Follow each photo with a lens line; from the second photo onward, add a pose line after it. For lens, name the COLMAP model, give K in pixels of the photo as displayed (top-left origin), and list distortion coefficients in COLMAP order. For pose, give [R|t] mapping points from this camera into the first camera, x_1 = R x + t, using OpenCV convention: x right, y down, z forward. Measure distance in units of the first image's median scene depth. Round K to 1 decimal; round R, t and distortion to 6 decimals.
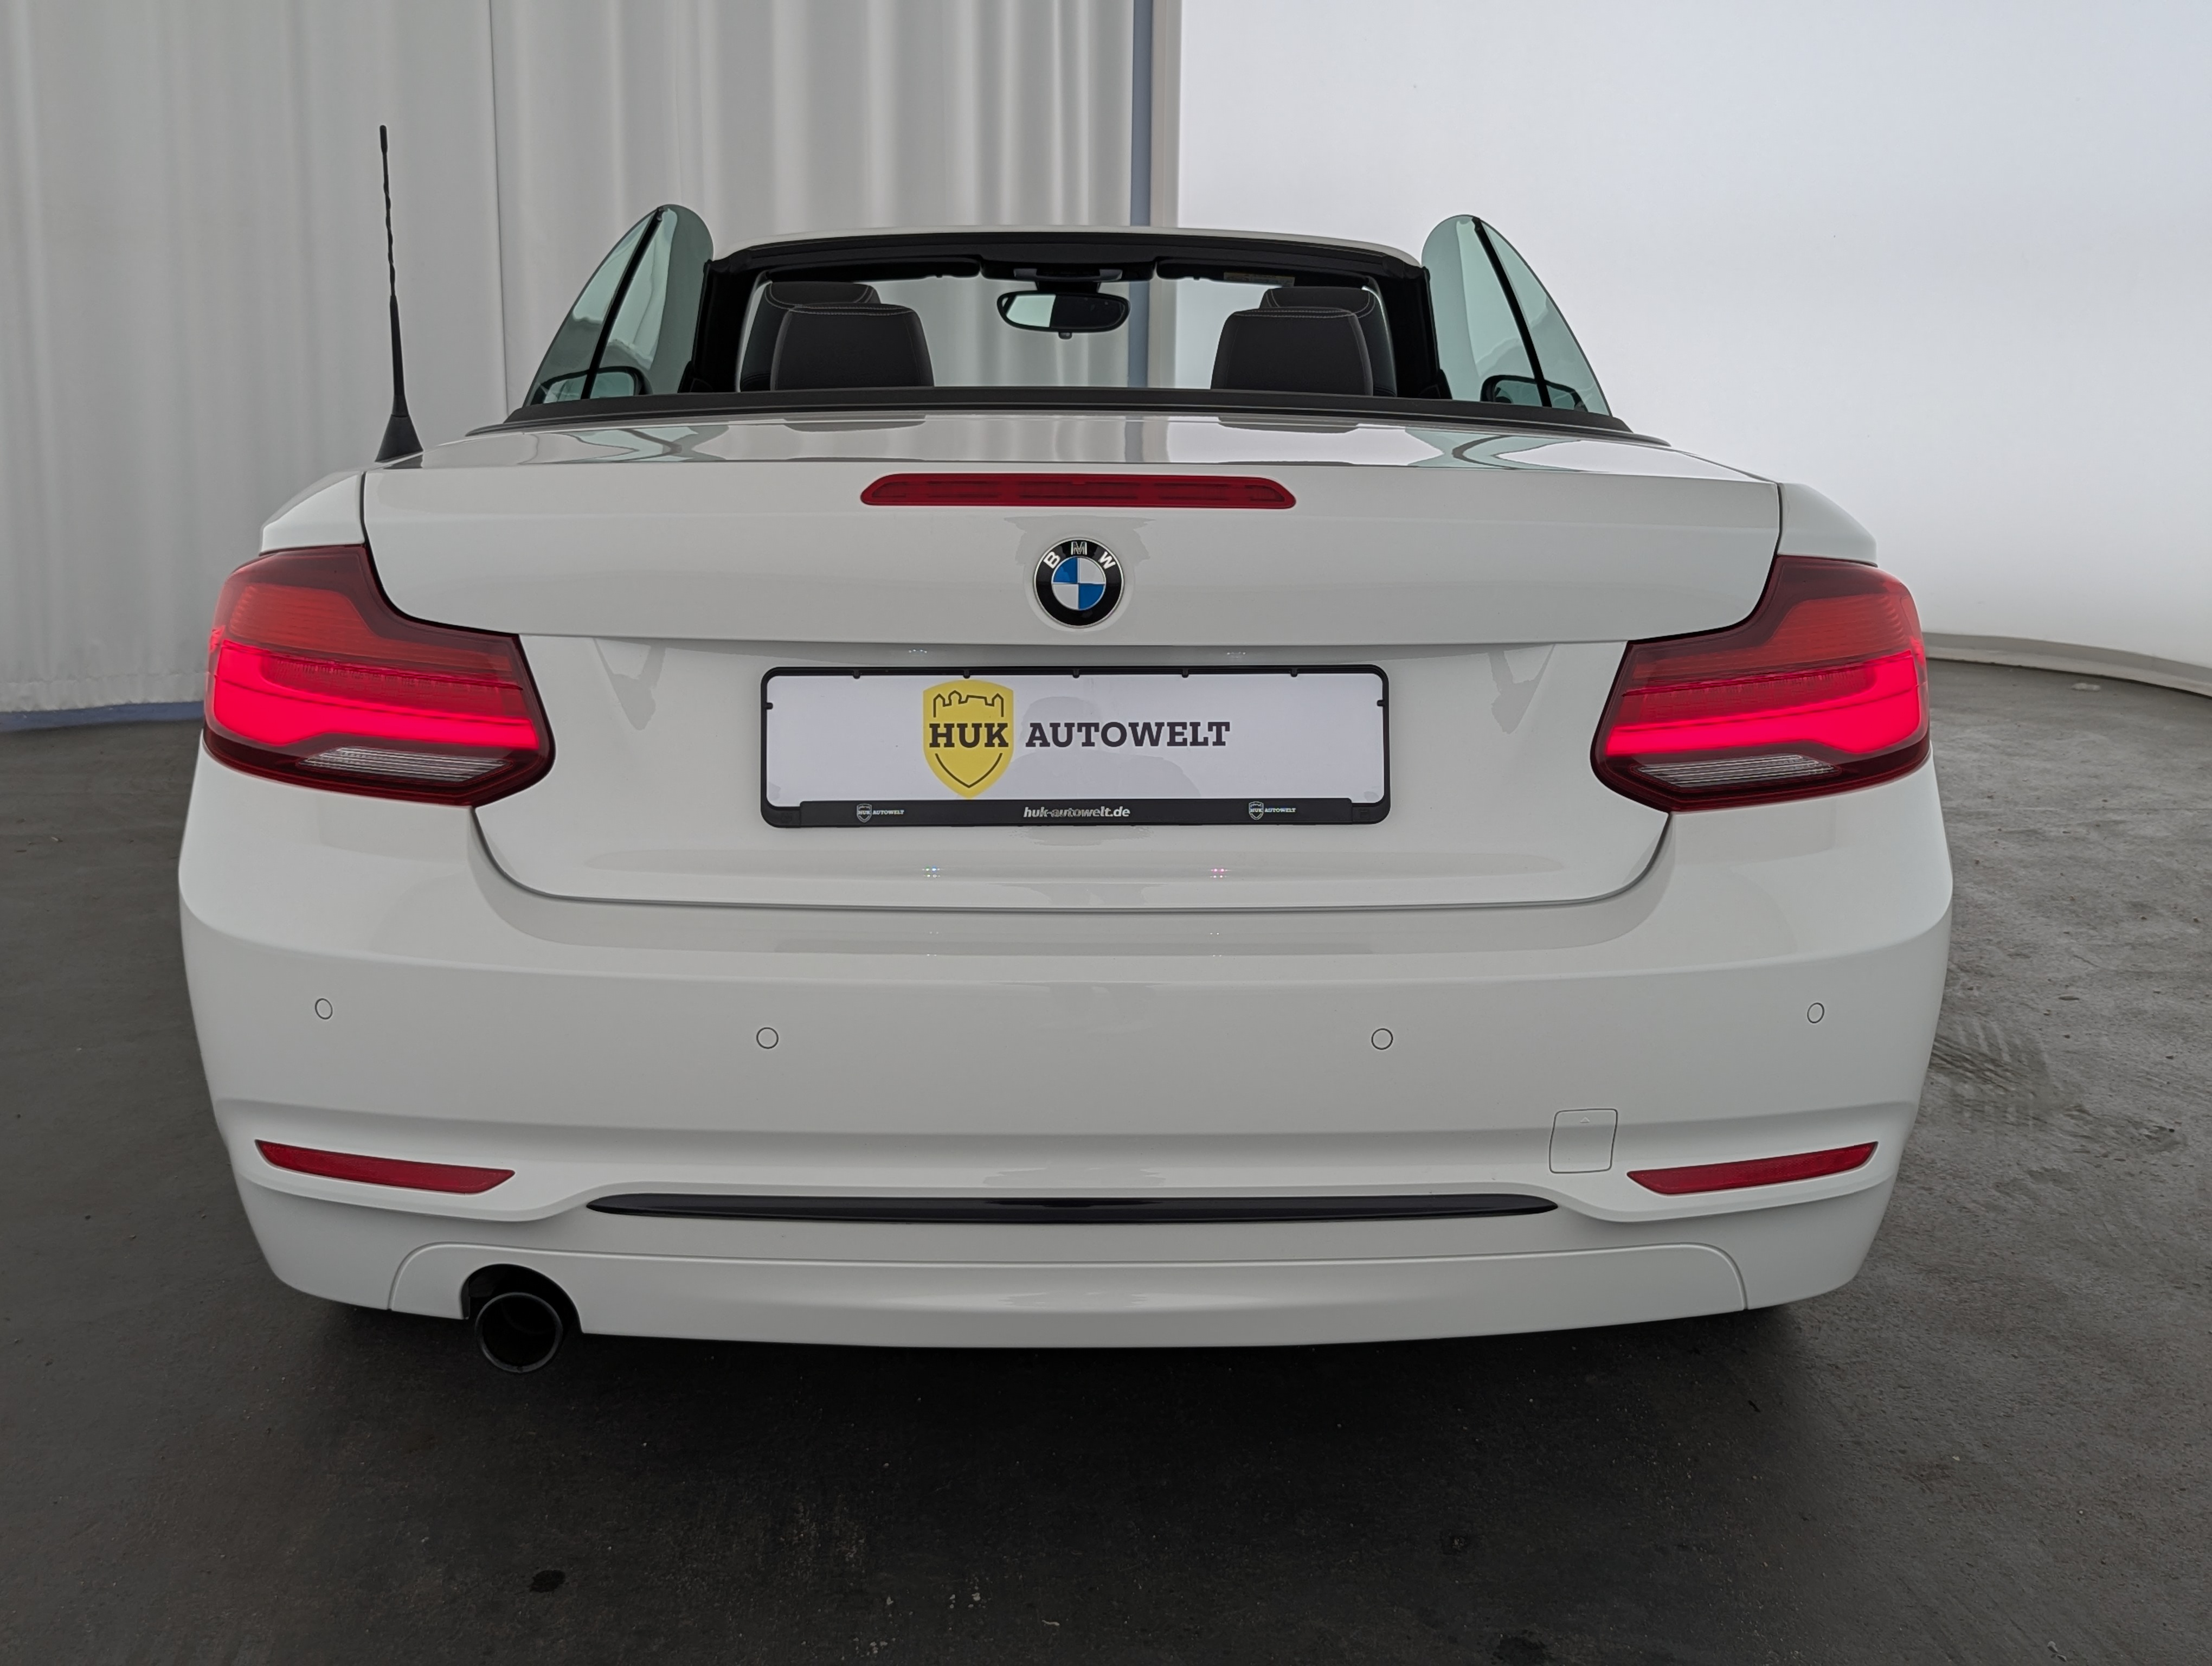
lens RADIAL K [[2438.8, 0, 1106.0], [0, 2438.8, 833.0], [0, 0, 1]] dist [0.079566, -0.195138]
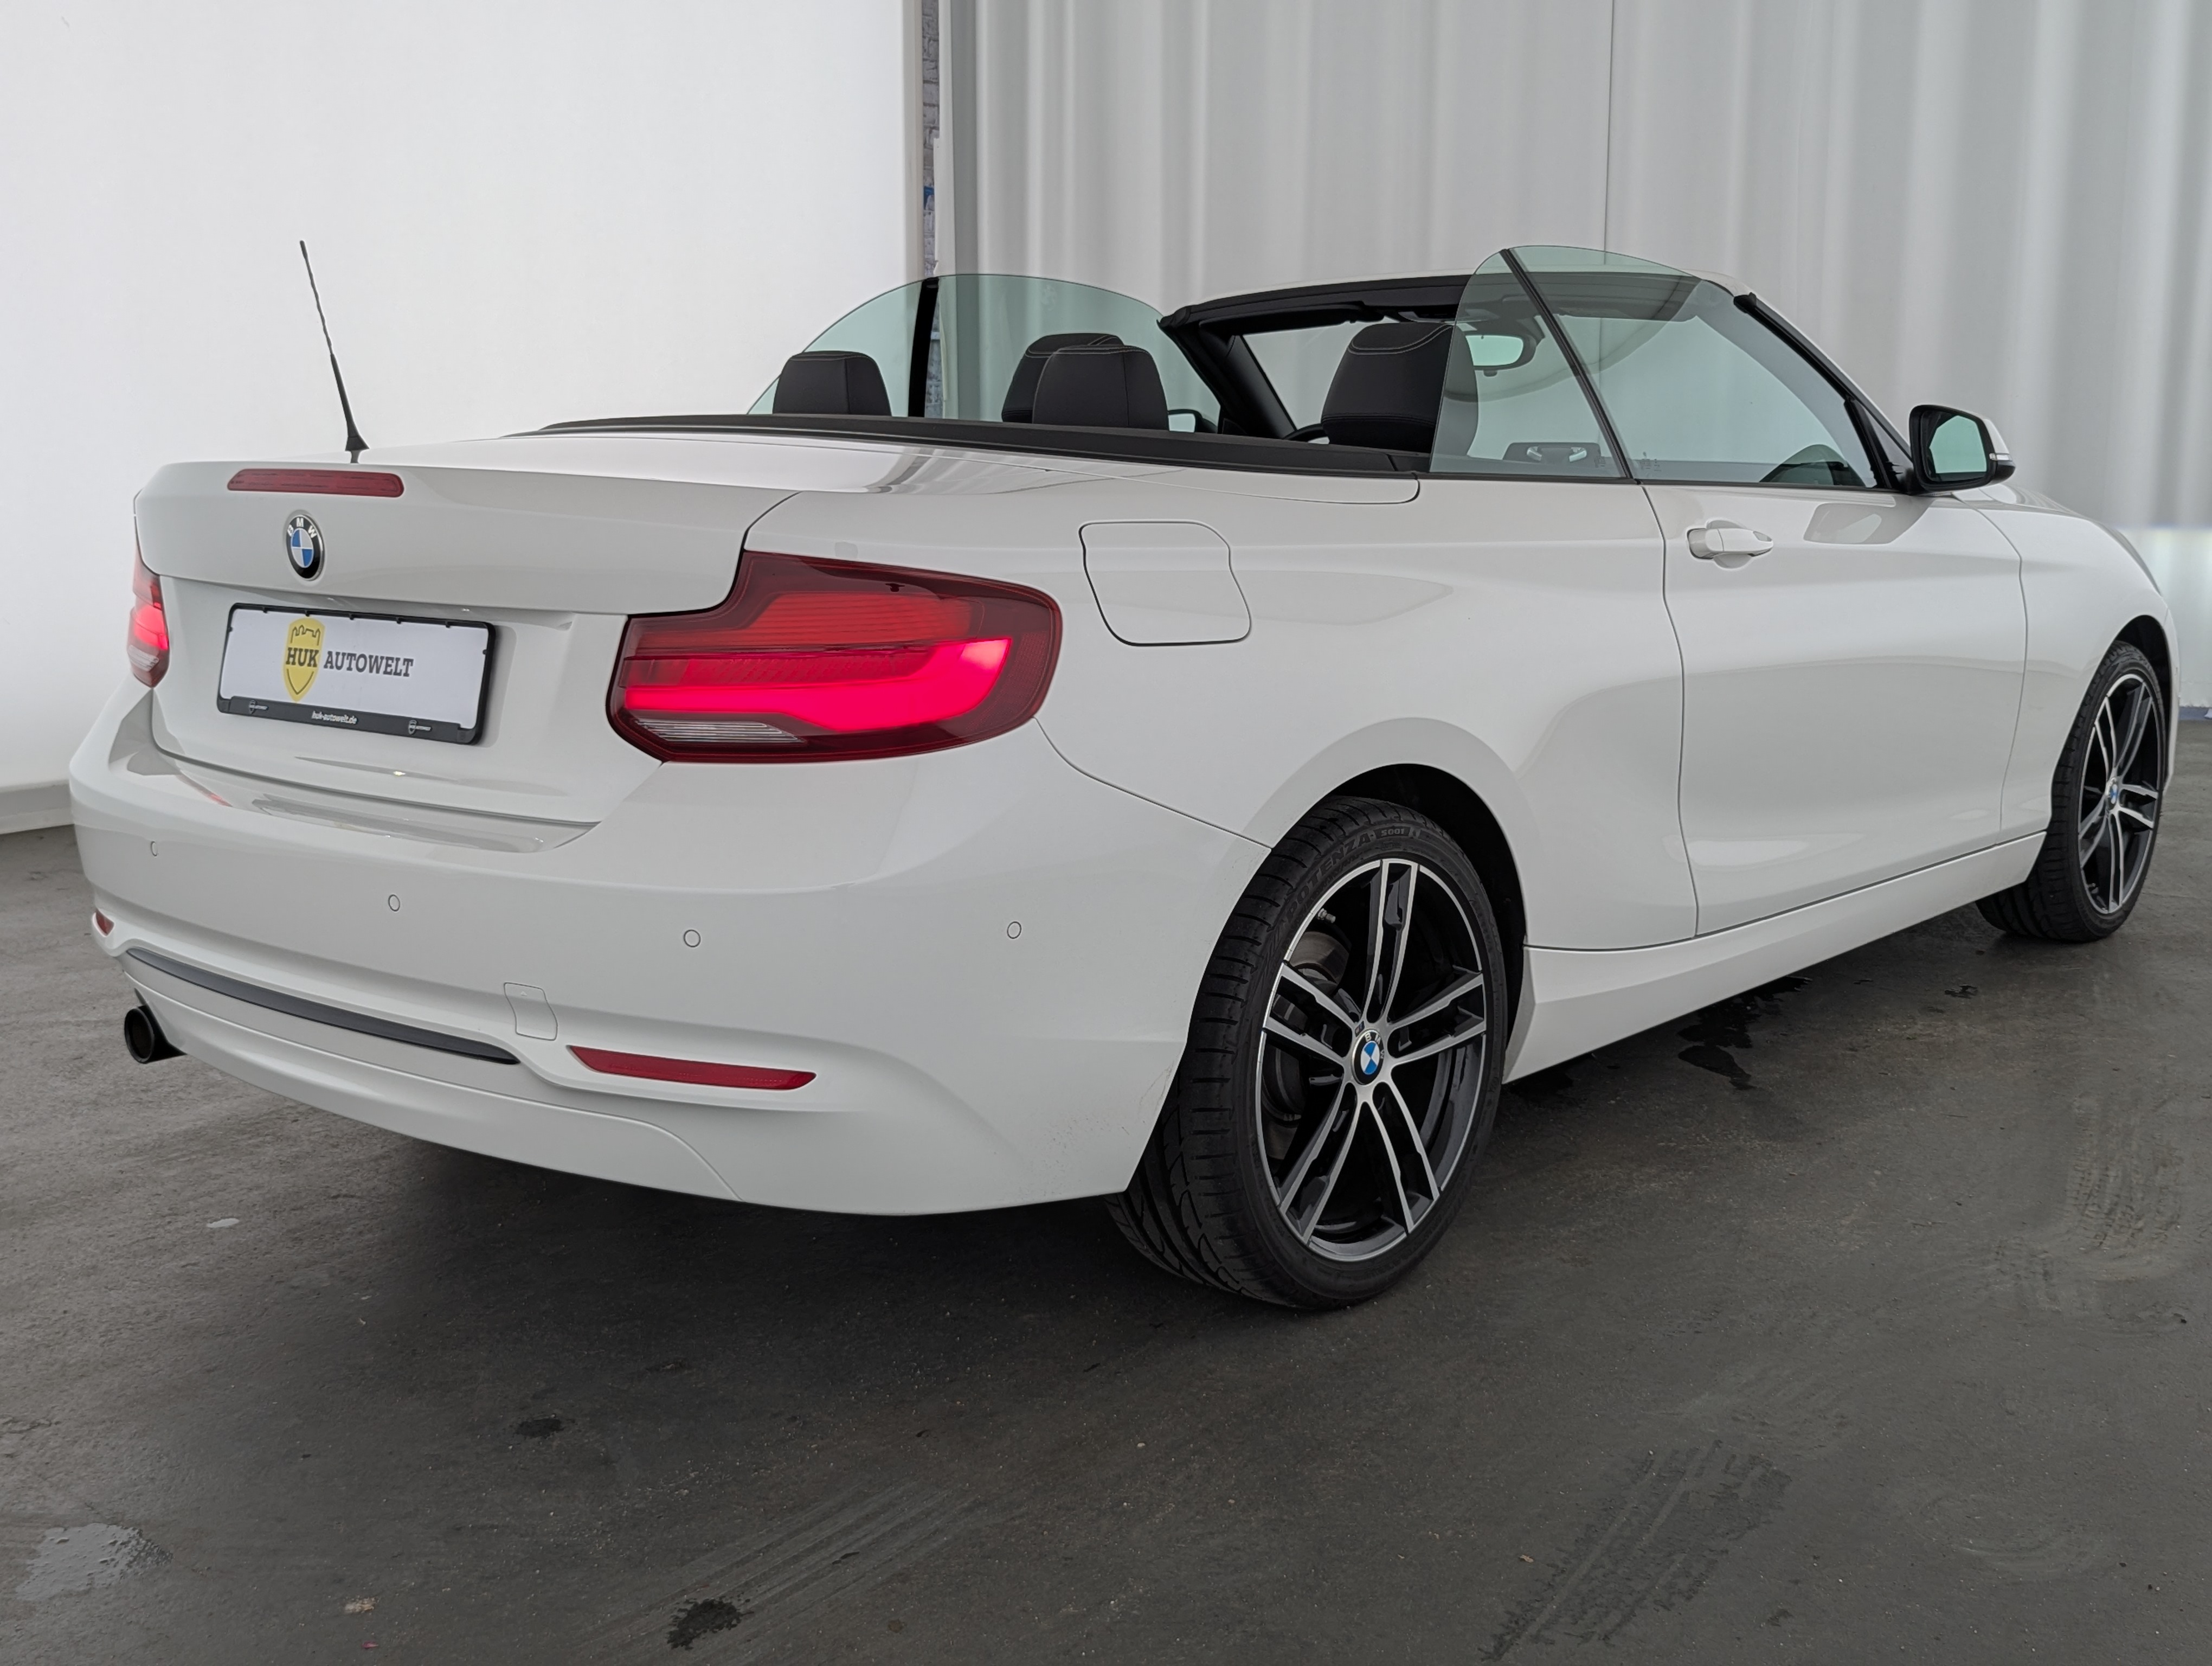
lens RADIAL K [[2438.8, 0, 1106.0], [0, 2438.8, 833.0], [0, 0, 1]] dist [0.079566, -0.195138]
pose [[0.741700, 0.105181, -0.662433, 1.205272], [-0.119994, 0.992503, 0.023236, -0.027591], [0.659911, 0.062254, 0.748760, 0.254079]]
